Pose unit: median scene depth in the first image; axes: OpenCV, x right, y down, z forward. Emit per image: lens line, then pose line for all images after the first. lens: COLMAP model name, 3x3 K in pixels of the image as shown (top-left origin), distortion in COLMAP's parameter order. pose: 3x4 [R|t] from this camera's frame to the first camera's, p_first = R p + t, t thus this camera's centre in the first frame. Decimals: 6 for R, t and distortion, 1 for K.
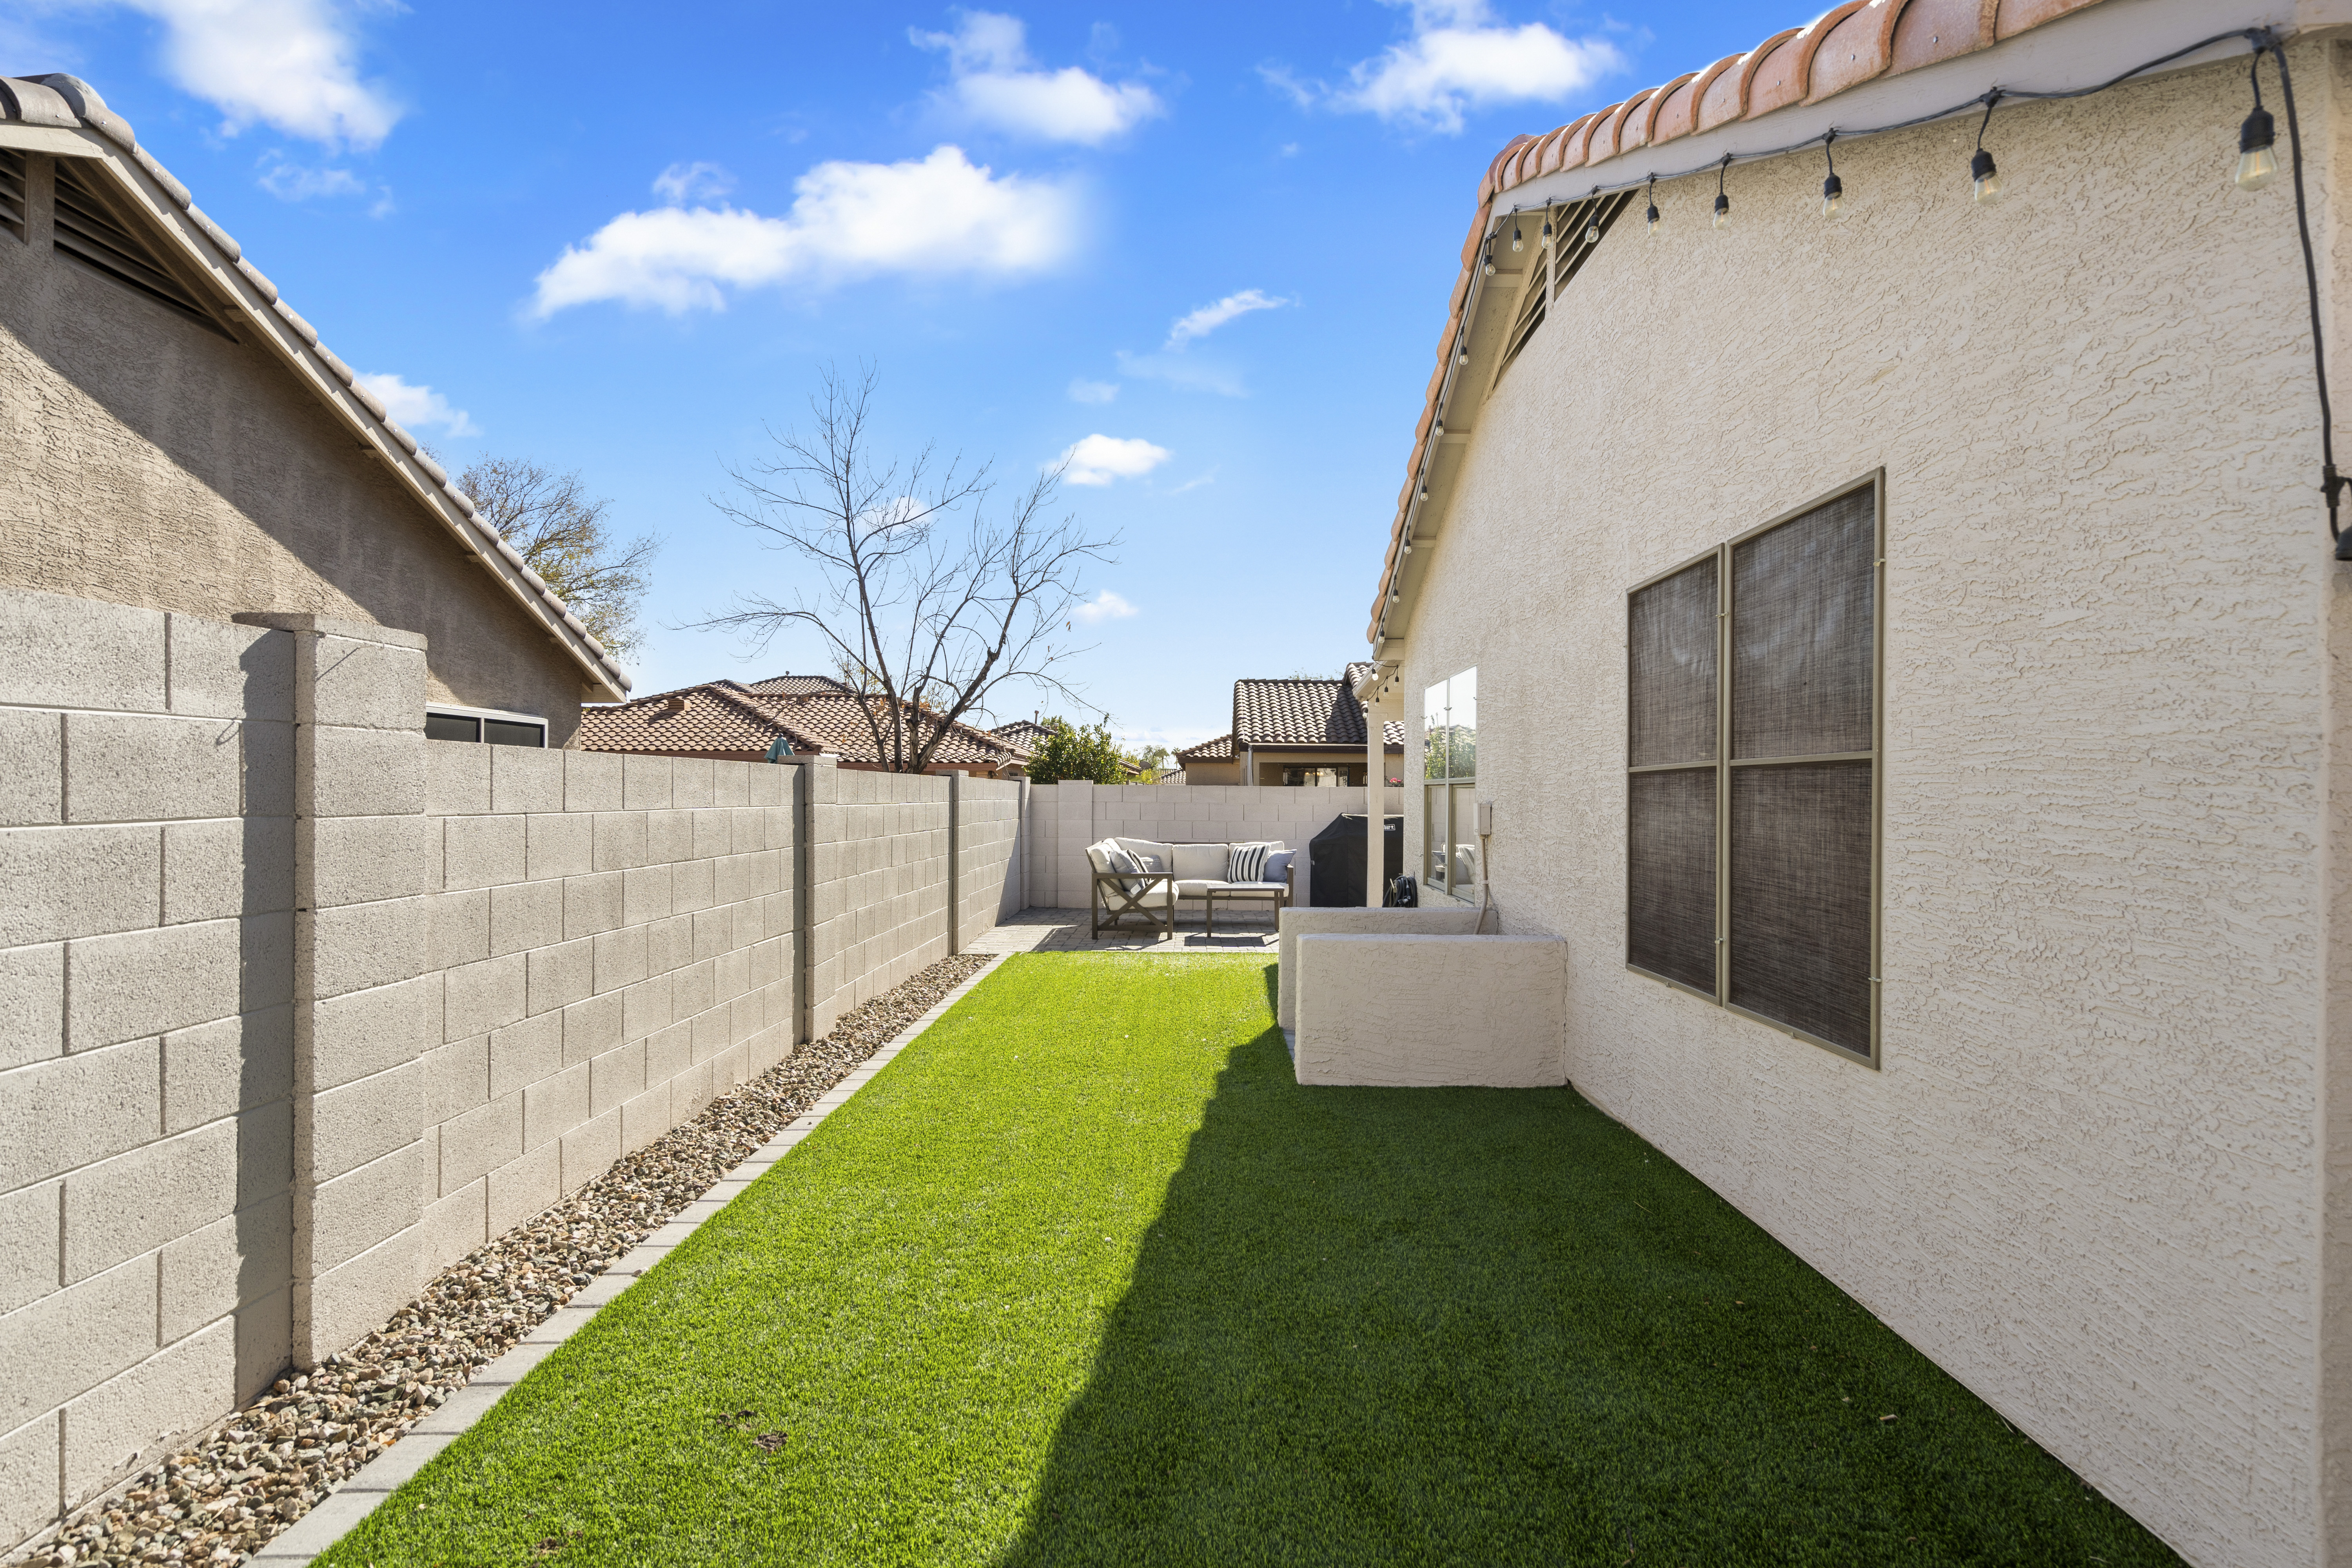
lens RADIAL K [[1229.8, 0, 1164.7], [0, 1229.8, 793.0], [0, 0, 1]] dist [0.001930, 0.005690]
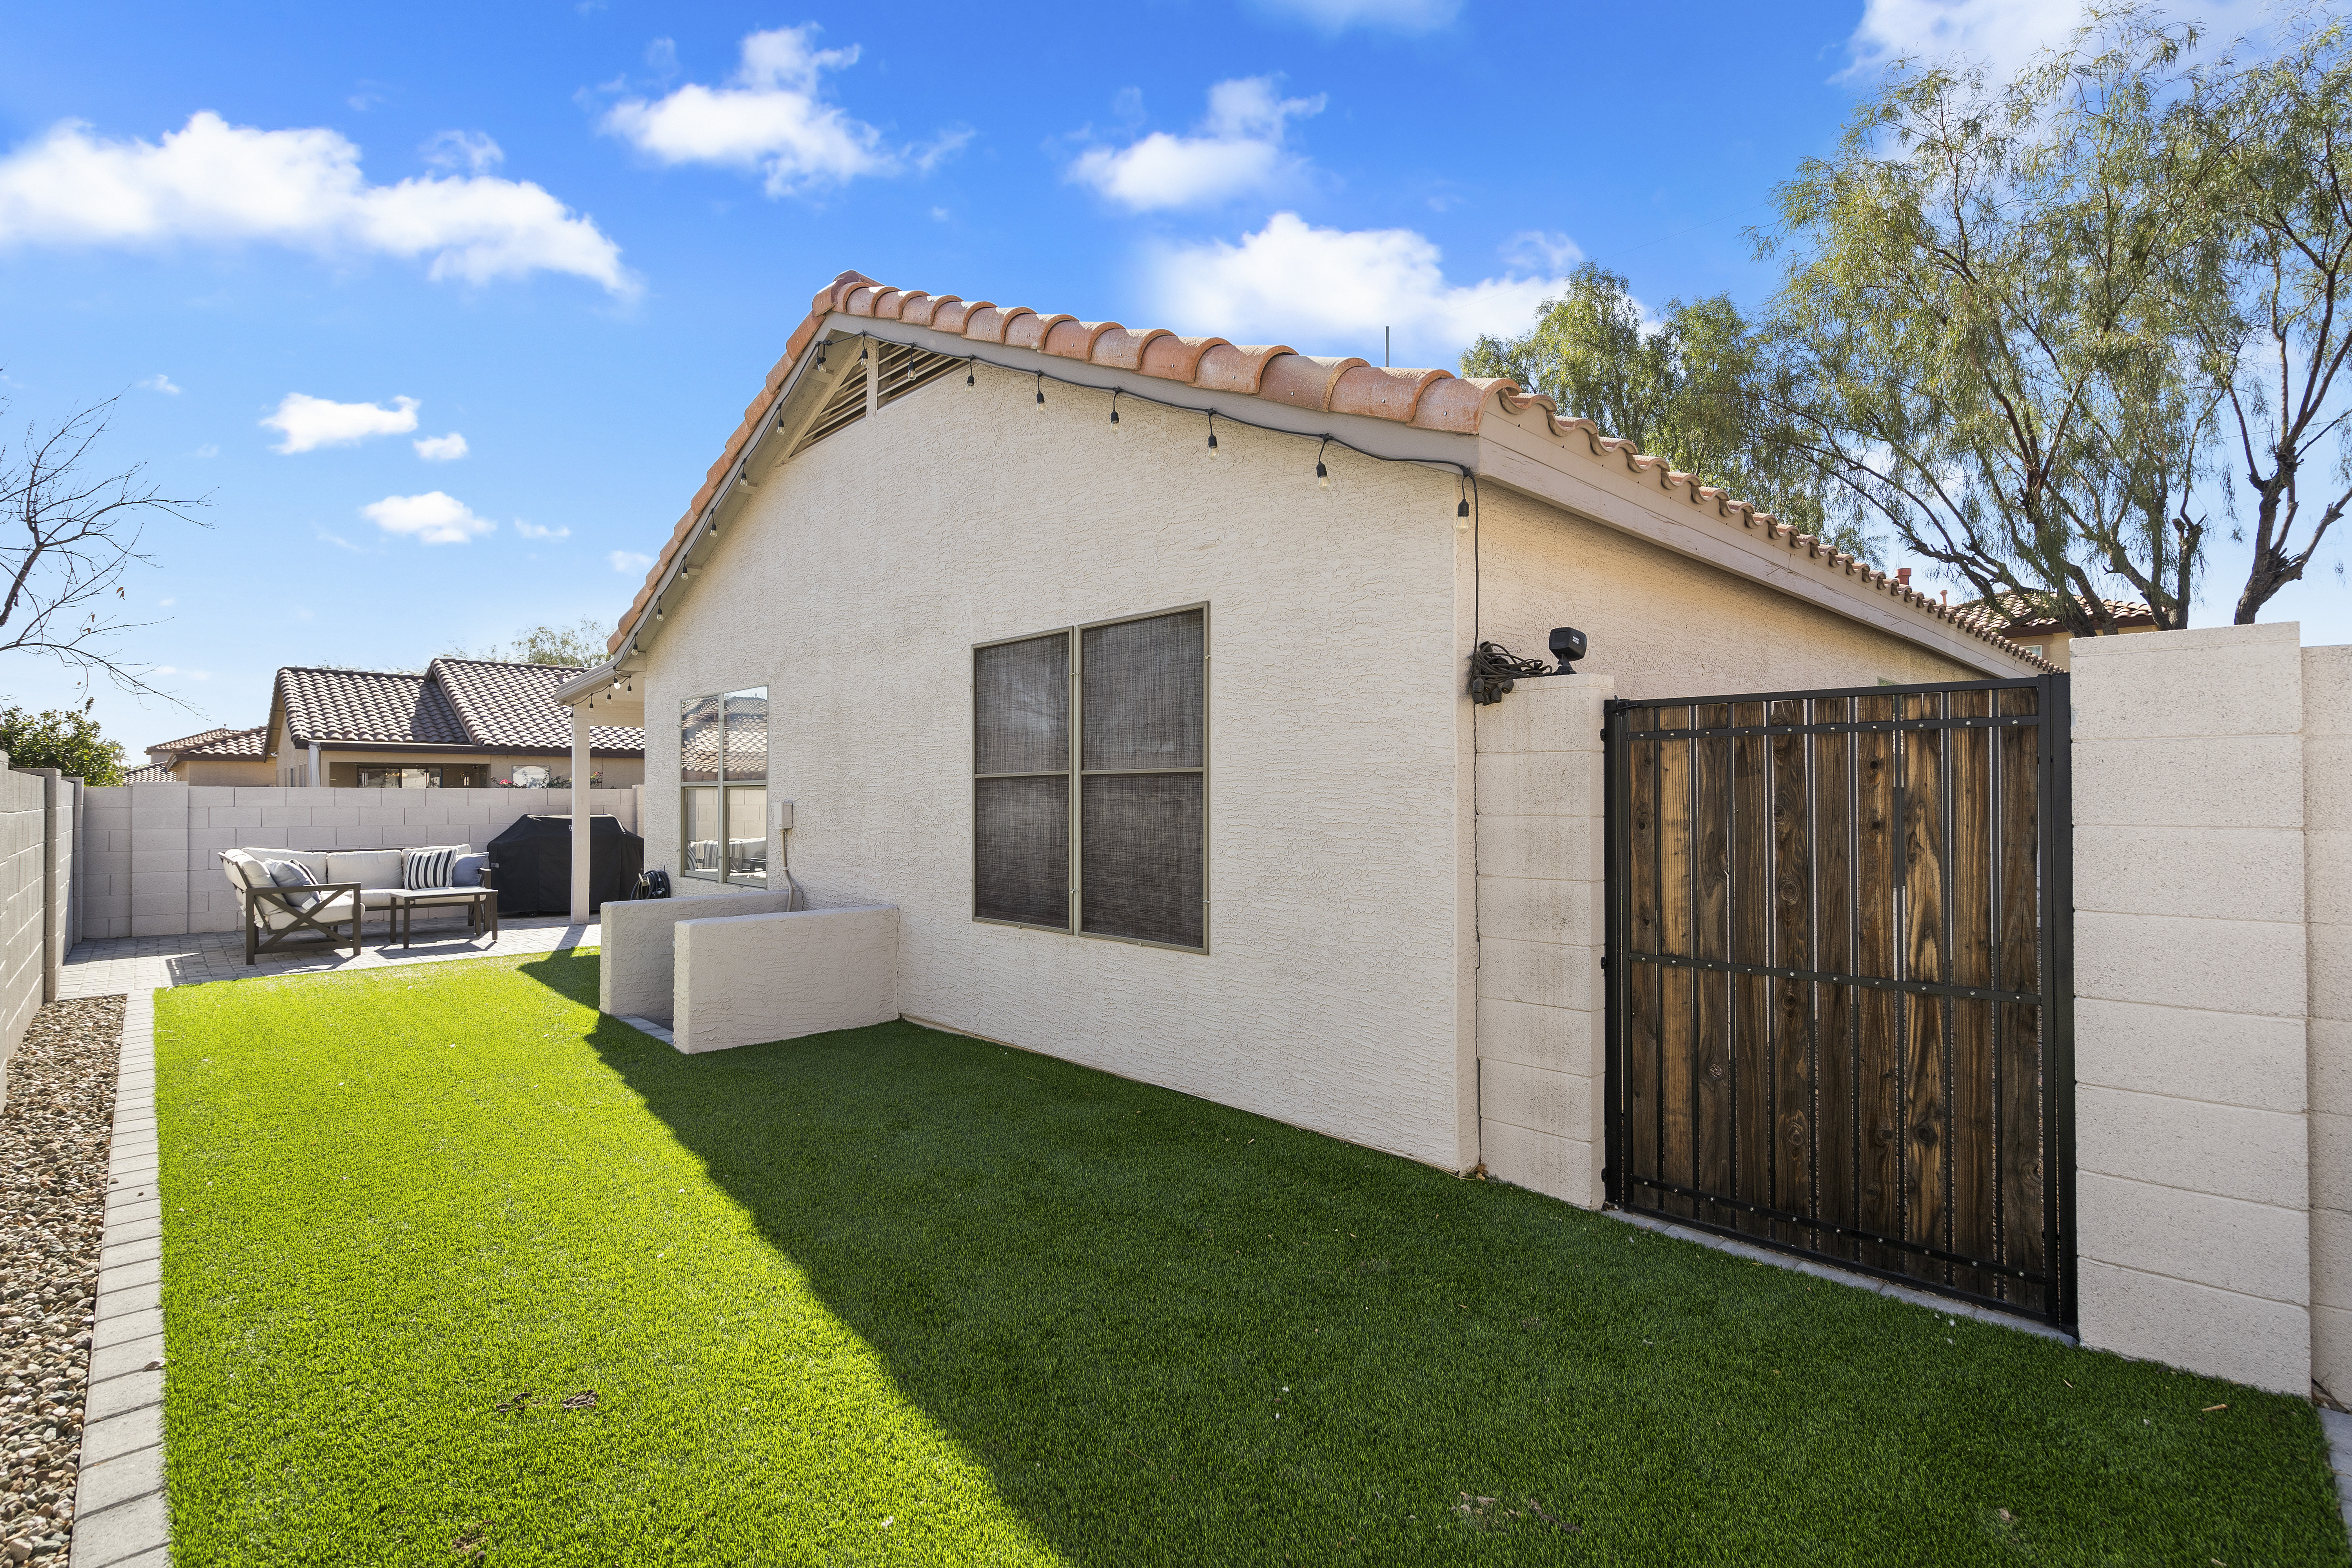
lens RADIAL K [[1091.0, 0, 1176.9], [0, 1091.0, 785.5], [0, 0, 1]] dist [-0.004692, 0.001390]
pose [[0.703281, -0.000244, 0.710911, -0.410157], [0.005212, 0.999975, -0.004812, -0.001615], [-0.710892, 0.007089, 0.703265, -0.025455]]
